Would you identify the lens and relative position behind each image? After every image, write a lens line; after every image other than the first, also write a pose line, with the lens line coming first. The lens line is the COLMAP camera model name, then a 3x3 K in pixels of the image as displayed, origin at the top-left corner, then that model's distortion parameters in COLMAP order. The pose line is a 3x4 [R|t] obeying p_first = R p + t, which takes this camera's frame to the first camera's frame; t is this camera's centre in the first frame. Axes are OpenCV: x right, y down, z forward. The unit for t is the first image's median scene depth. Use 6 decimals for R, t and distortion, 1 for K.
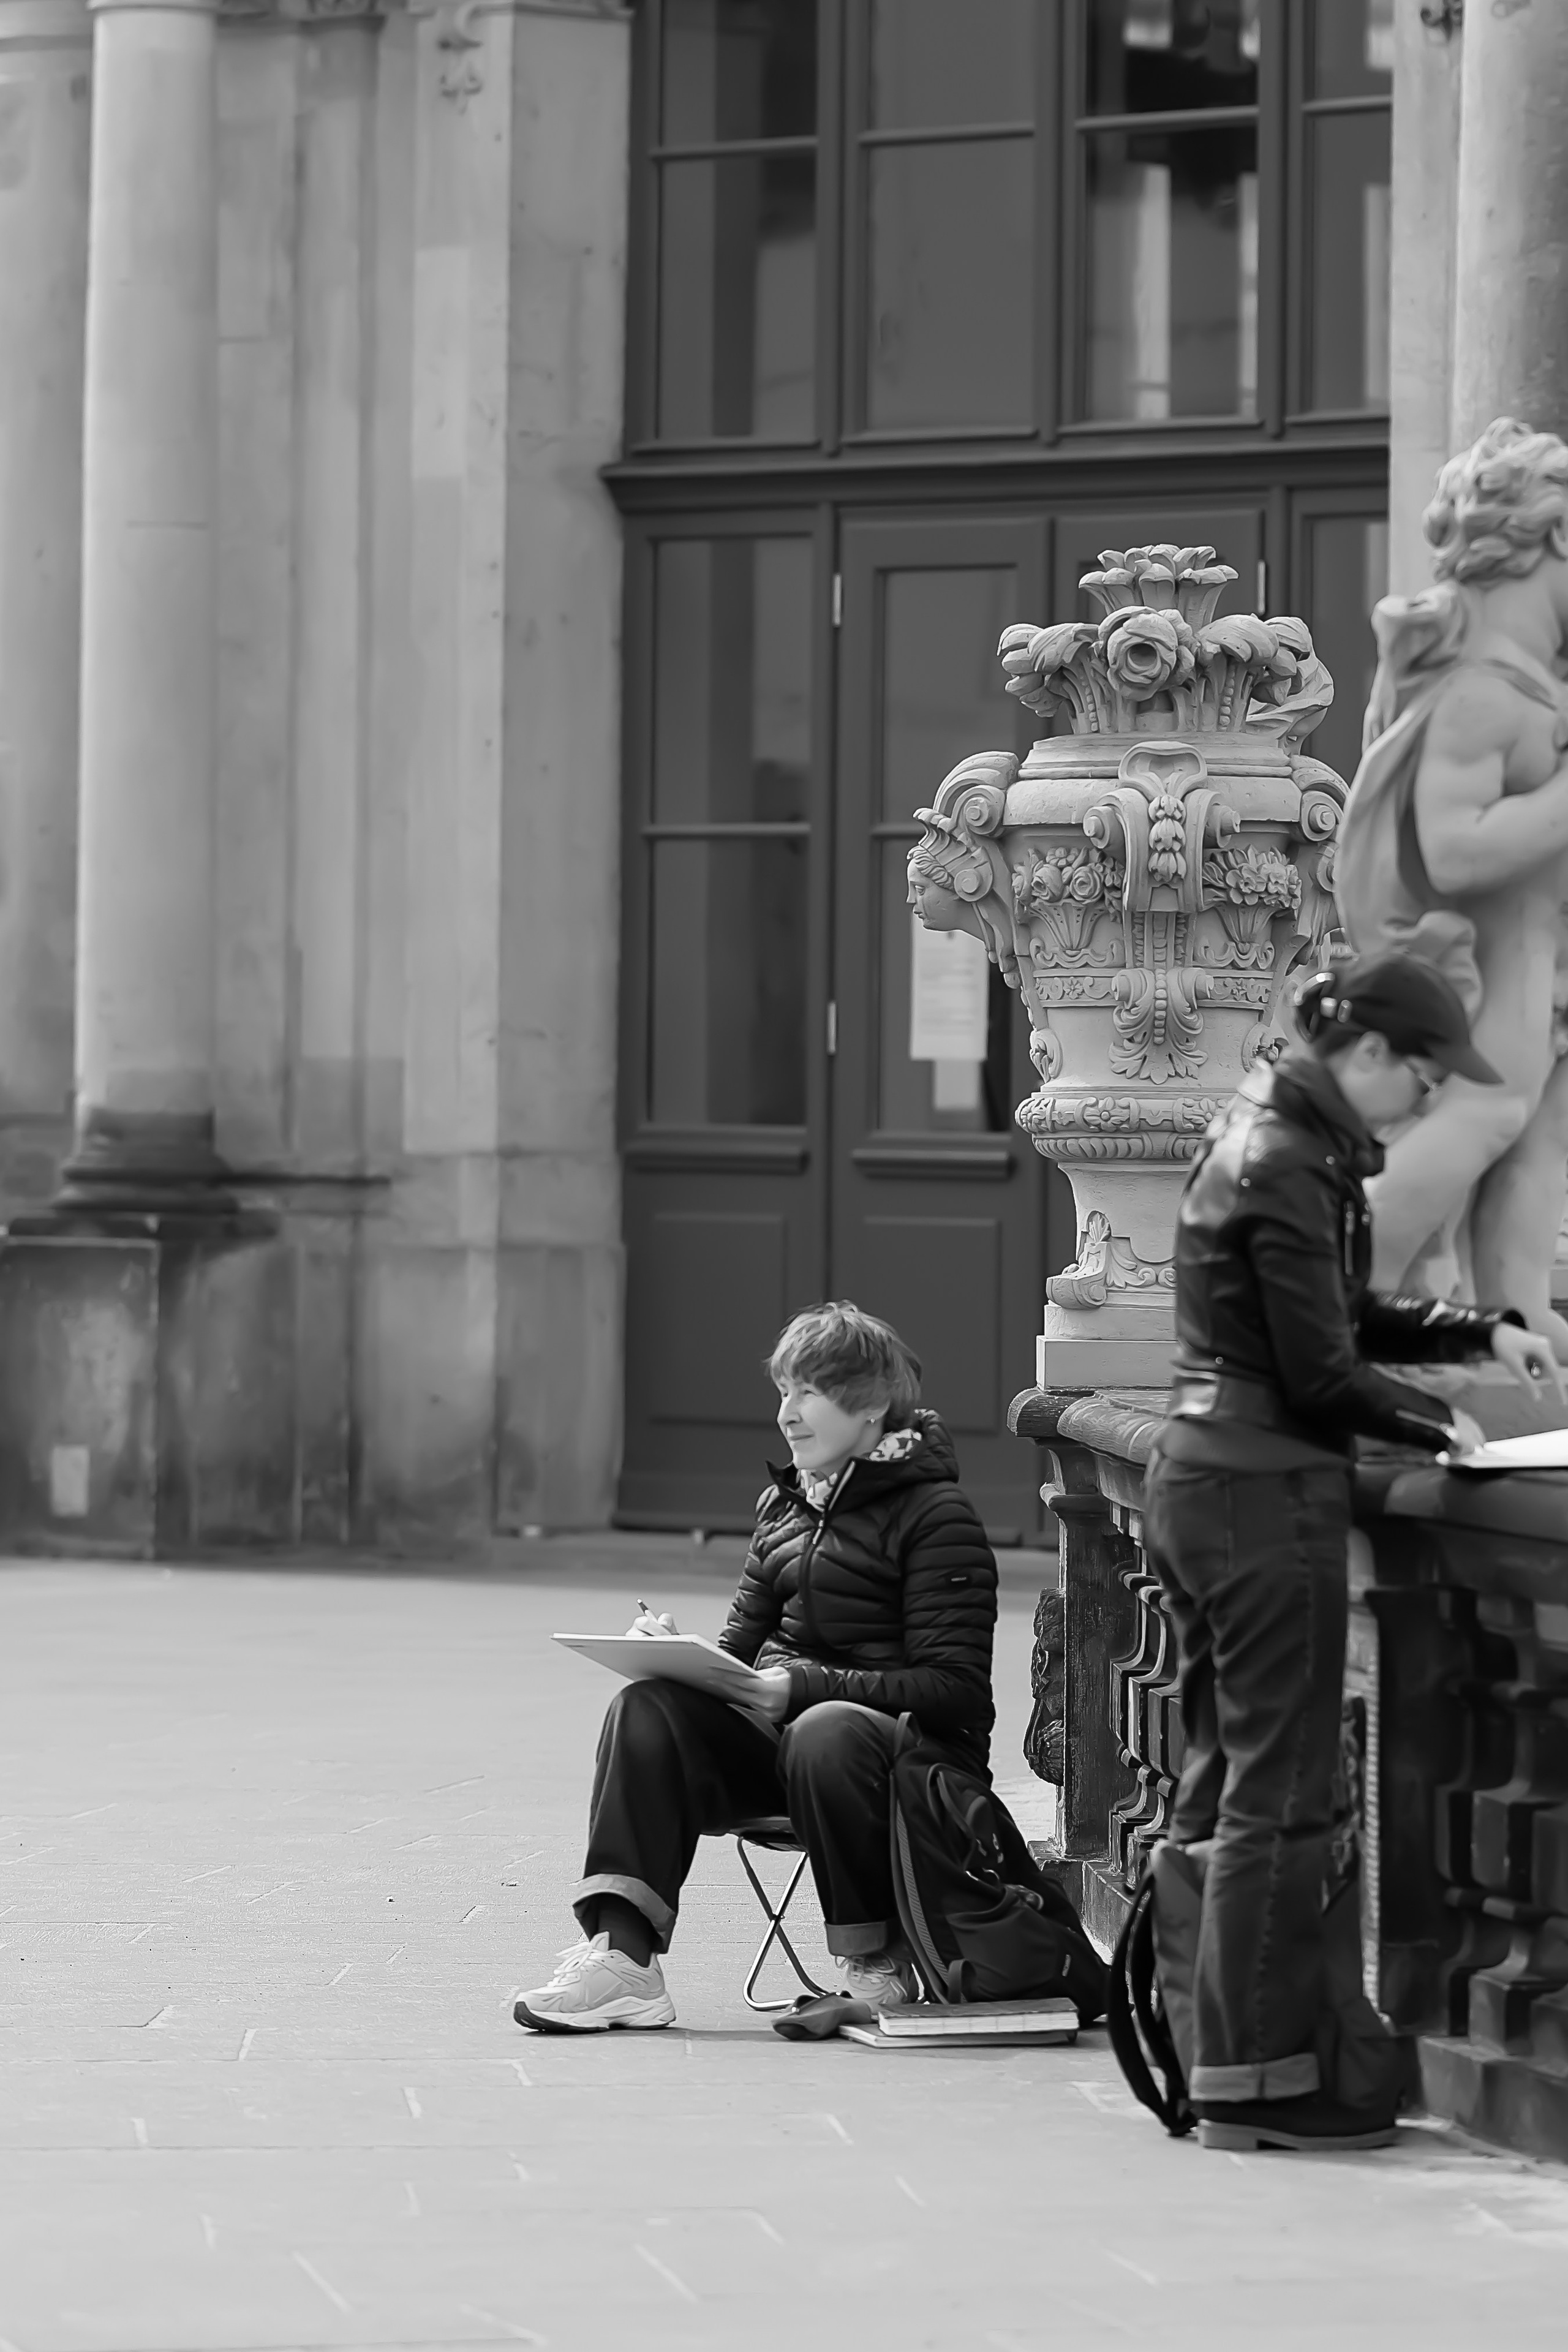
lens RADIAL K [[5872.5, 0, 784.0], [0, 5872.5, 1176.0], [0, 0, 1]] dist [0.001506, -0.314383]
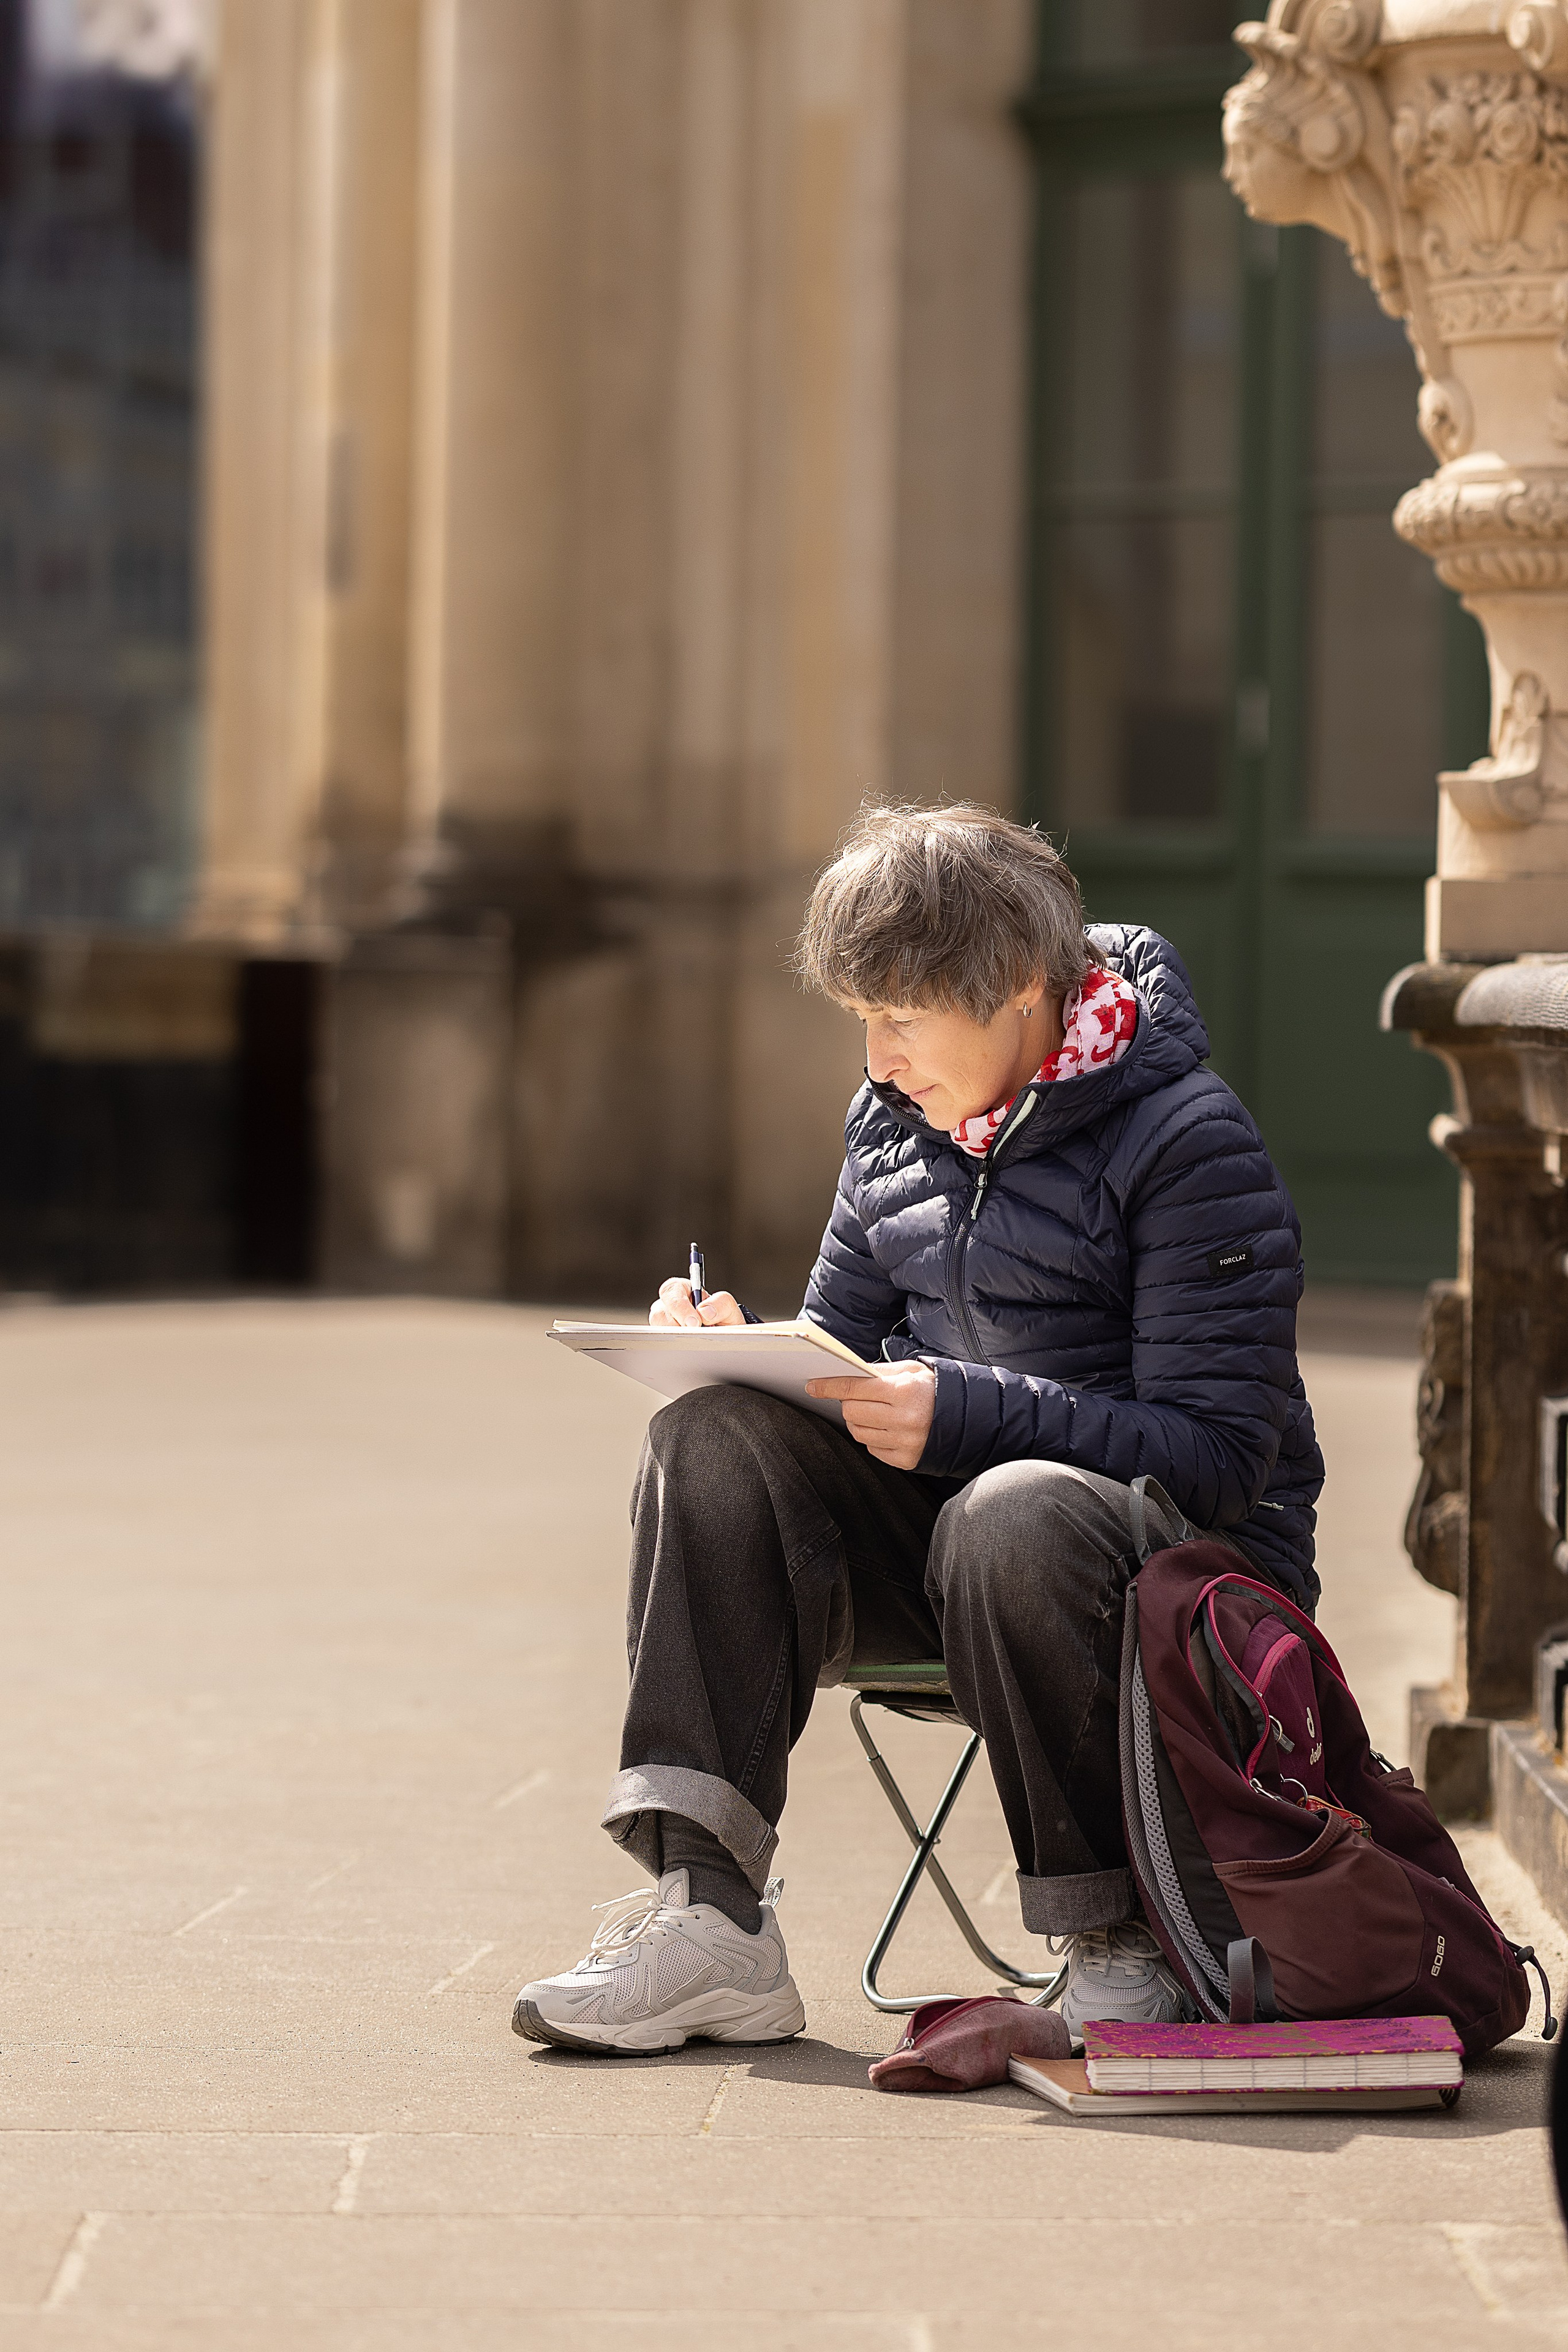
lens RADIAL K [[5872.5, 0, 784.0], [0, 5872.5, 1176.0], [0, 0, 1]] dist [0.001506, -0.314383]
pose [[0.997004, 0.007484, -0.076983, 0.023463], [-0.004398, 0.999183, 0.040178, 0.034584], [0.077221, -0.039719, 0.996223, 0.378742]]
